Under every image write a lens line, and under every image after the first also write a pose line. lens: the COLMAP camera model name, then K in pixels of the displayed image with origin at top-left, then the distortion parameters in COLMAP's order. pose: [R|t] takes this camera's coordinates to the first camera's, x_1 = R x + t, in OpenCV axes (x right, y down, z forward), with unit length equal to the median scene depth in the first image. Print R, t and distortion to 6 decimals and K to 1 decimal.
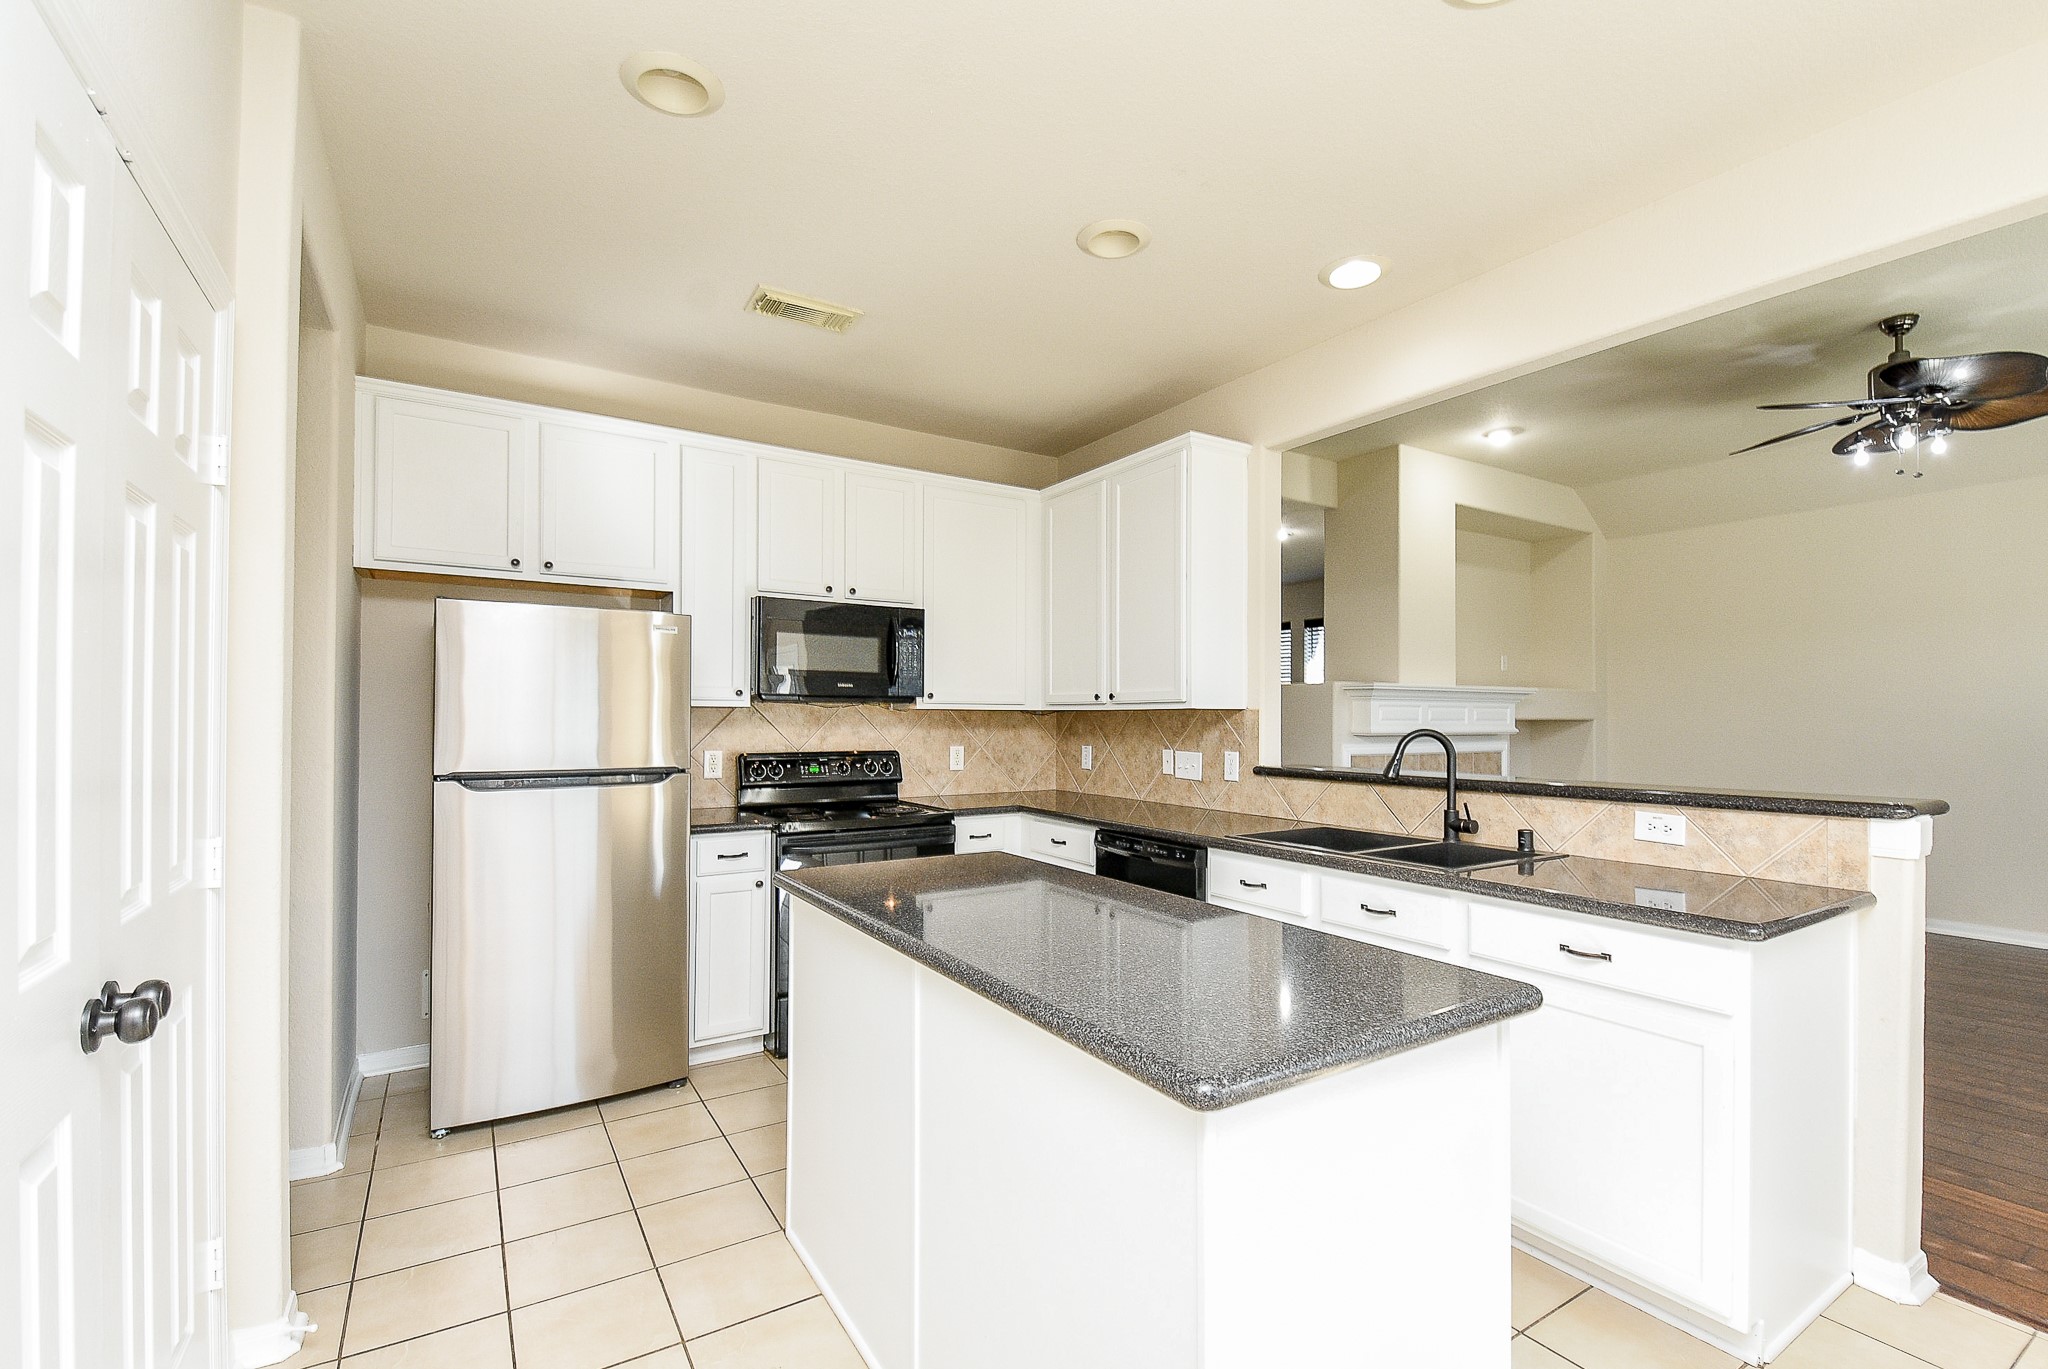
lens RADIAL K [[911.4, 0, 1053.6], [0, 911.4, 710.0], [0, 0, 1]] dist [0.000666, -0.004619]
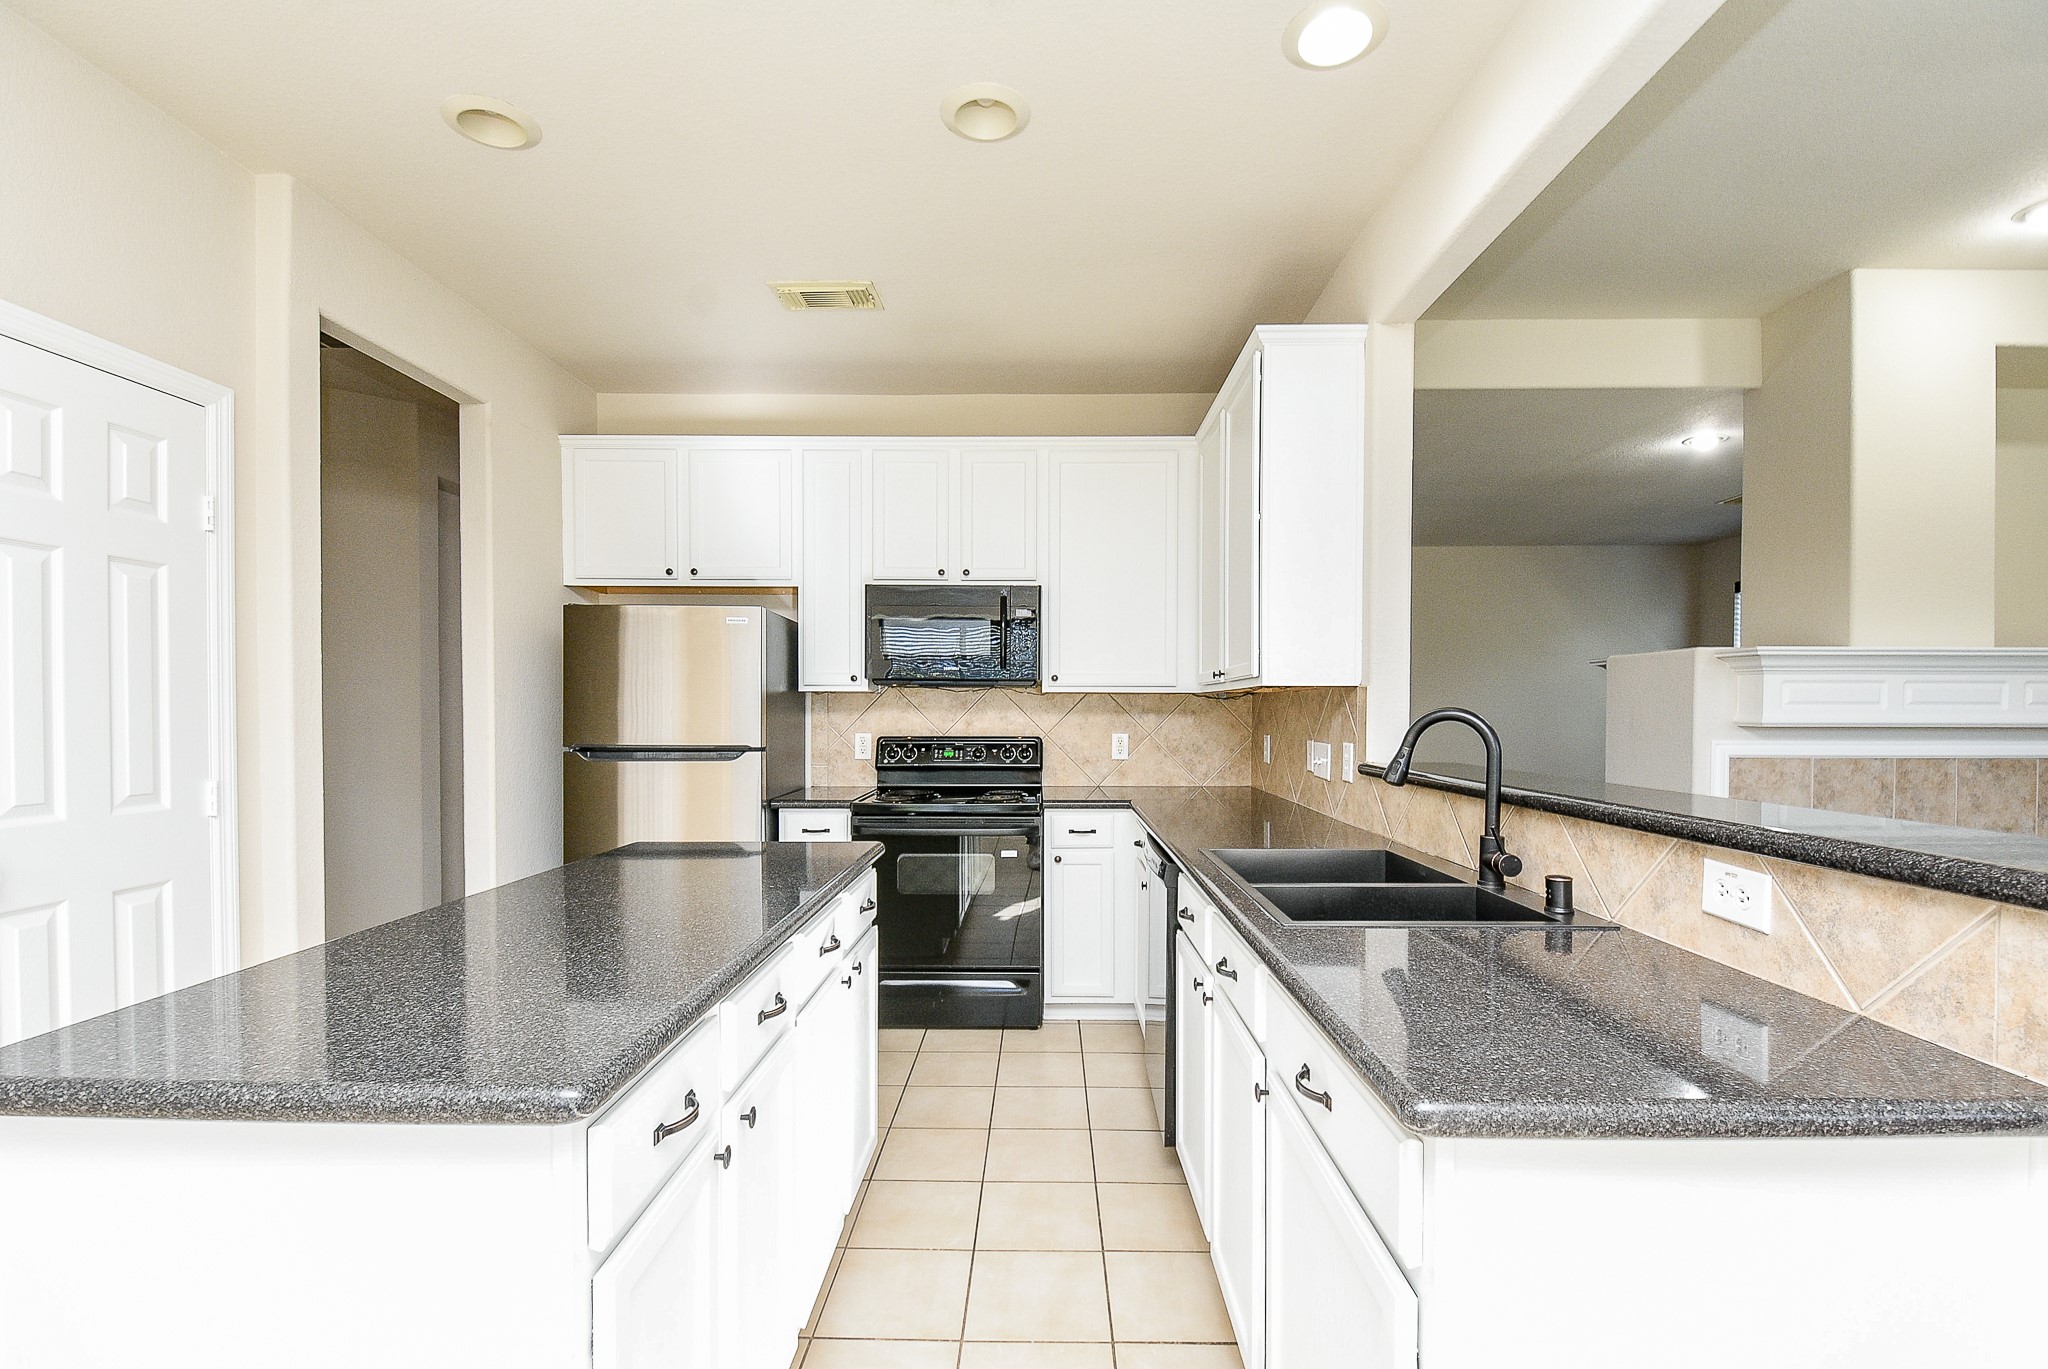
lens RADIAL K [[911.4, 0, 1030.4], [0, 911.4, 726.8], [0, 0, 1]] dist [0.000666, -0.004619]
pose [[0.830422, 0.007462, -0.557085, 0.382353], [0.005713, 0.999744, 0.021907, 0.014277], [0.557106, -0.021375, 0.830166, 0.222626]]
